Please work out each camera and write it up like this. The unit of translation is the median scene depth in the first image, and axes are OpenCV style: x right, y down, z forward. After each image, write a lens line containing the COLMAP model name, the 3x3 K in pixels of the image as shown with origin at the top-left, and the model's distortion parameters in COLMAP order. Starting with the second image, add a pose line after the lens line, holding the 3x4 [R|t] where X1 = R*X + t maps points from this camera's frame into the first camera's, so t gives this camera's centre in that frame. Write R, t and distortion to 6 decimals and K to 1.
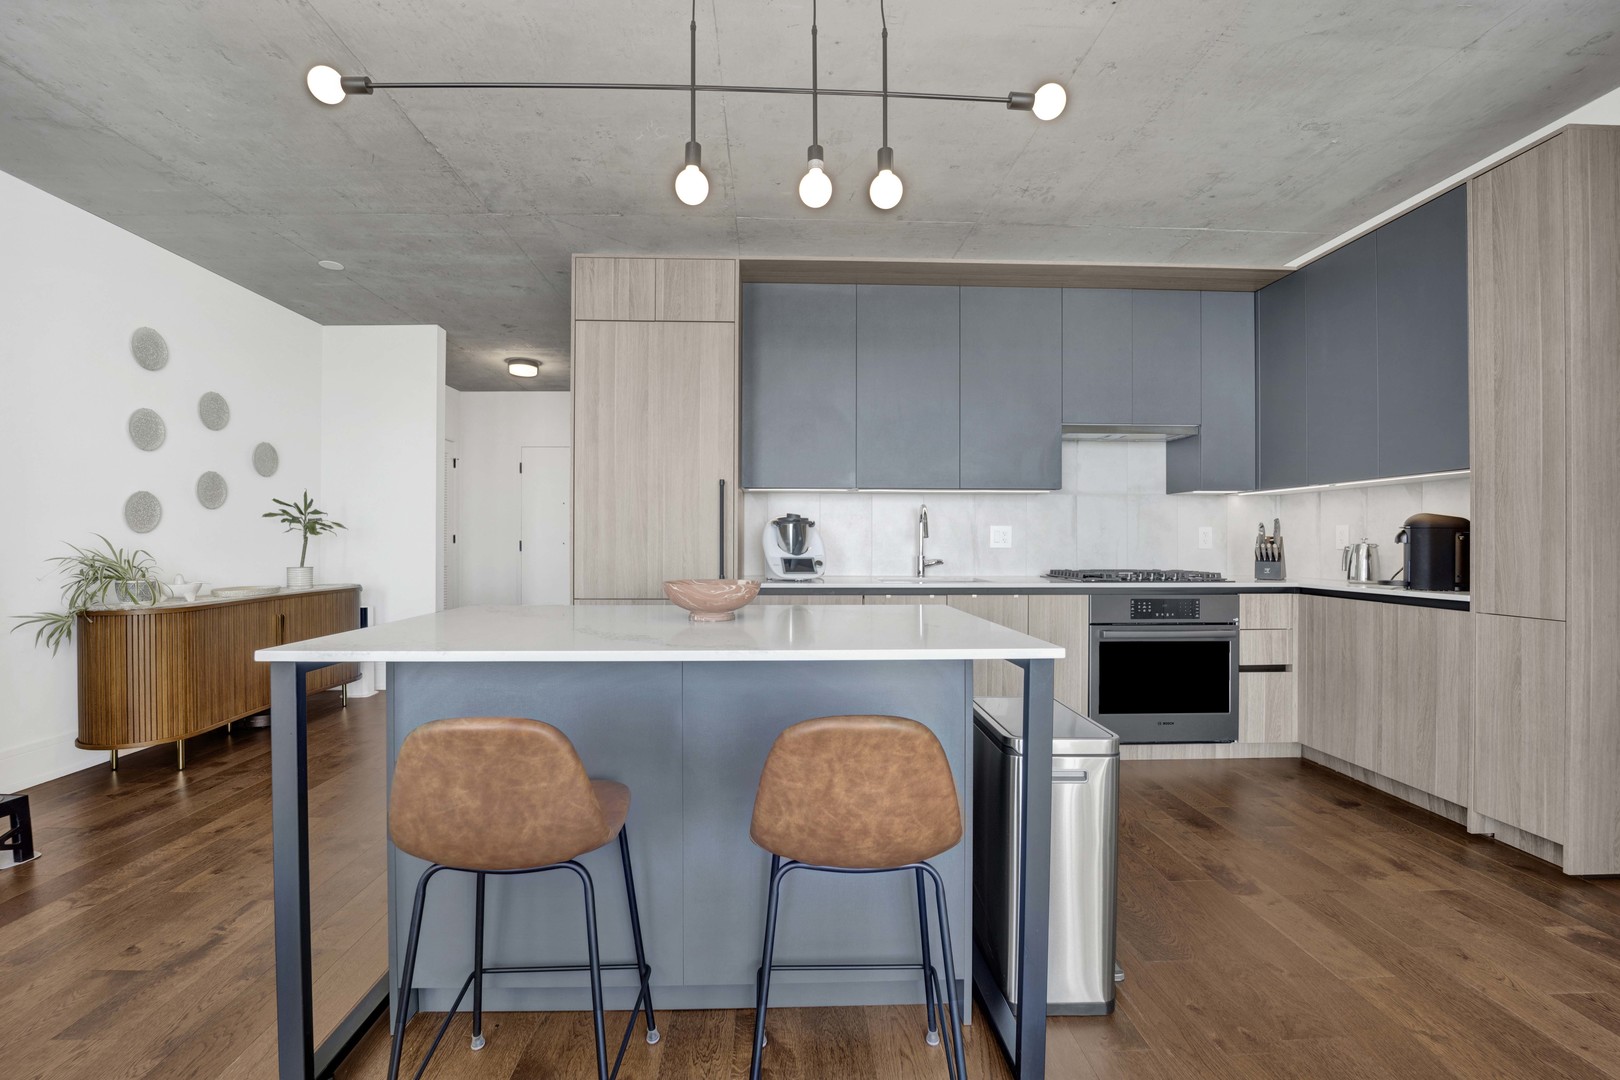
lens RADIAL K [[689.3, 0, 810.0], [0, 689.3, 540.0], [0, 0, 1]] dist [-0.013535, 0.000108]
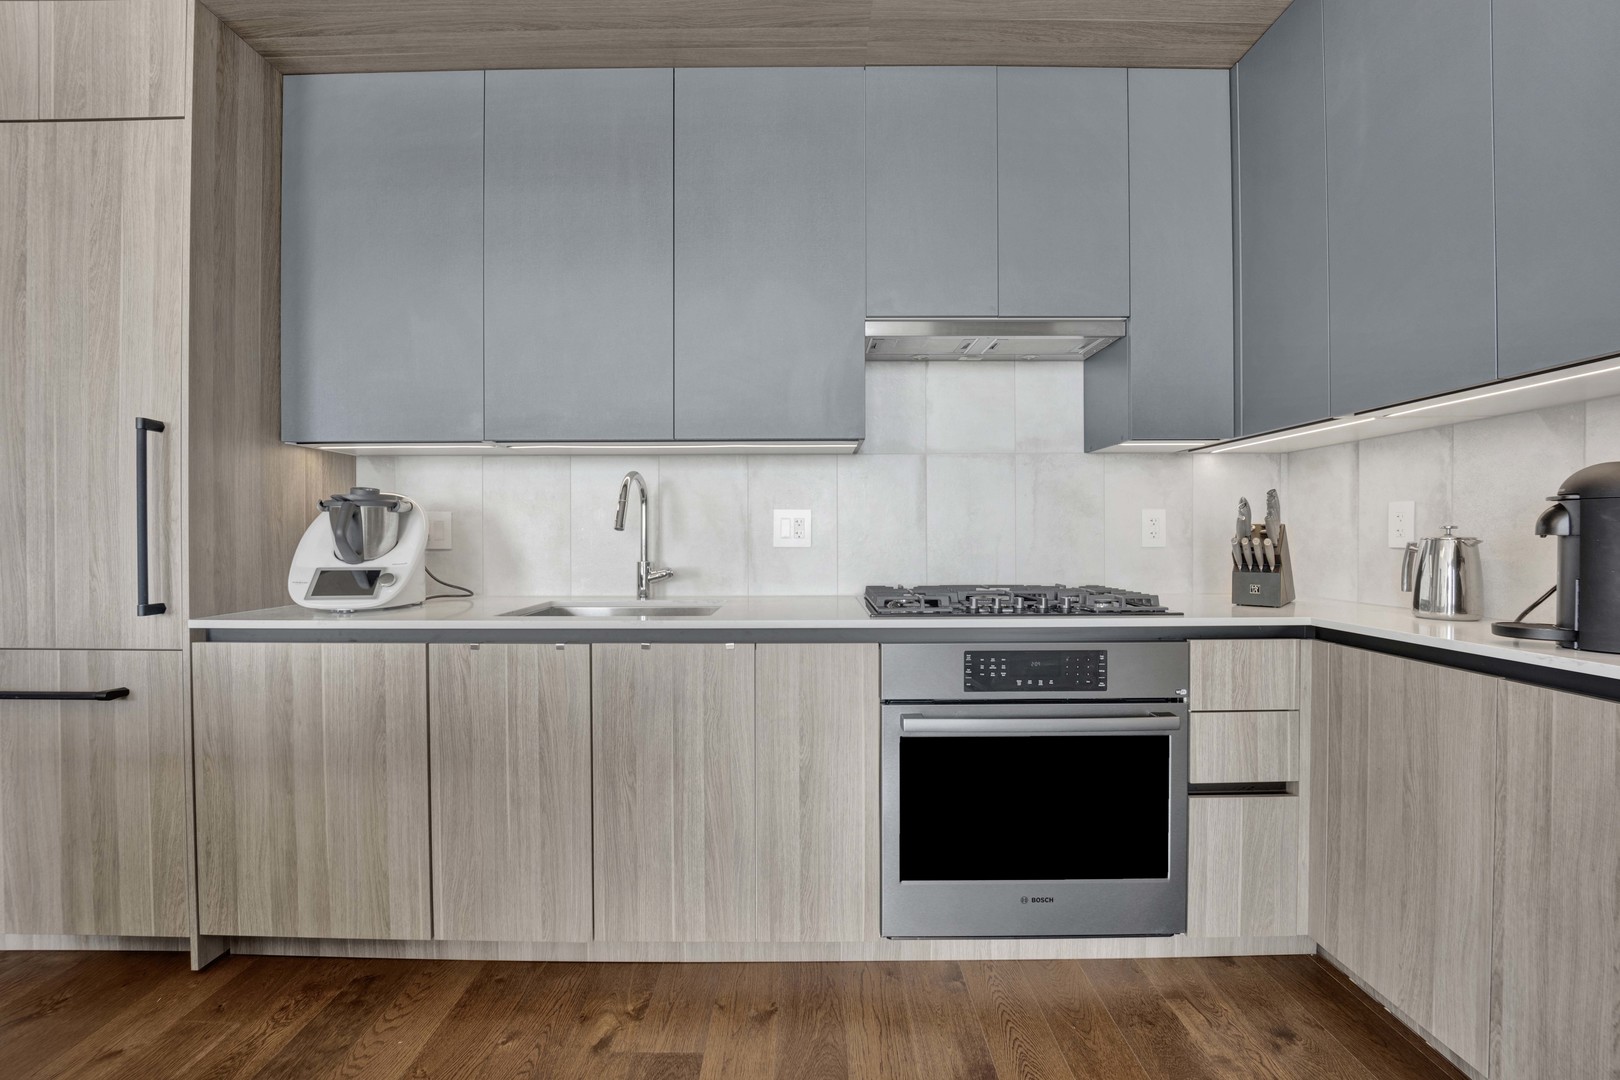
lens RADIAL K [[695.7, 0, 810.0], [0, 695.7, 540.0], [0, 0, 1]] dist [-0.018860, 0.000506]
pose [[0.999220, -0.004821, -0.039188, 0.370535], [0.005119, 0.999959, 0.007516, 0.001296], [0.039150, -0.007711, 0.999204, 0.489049]]
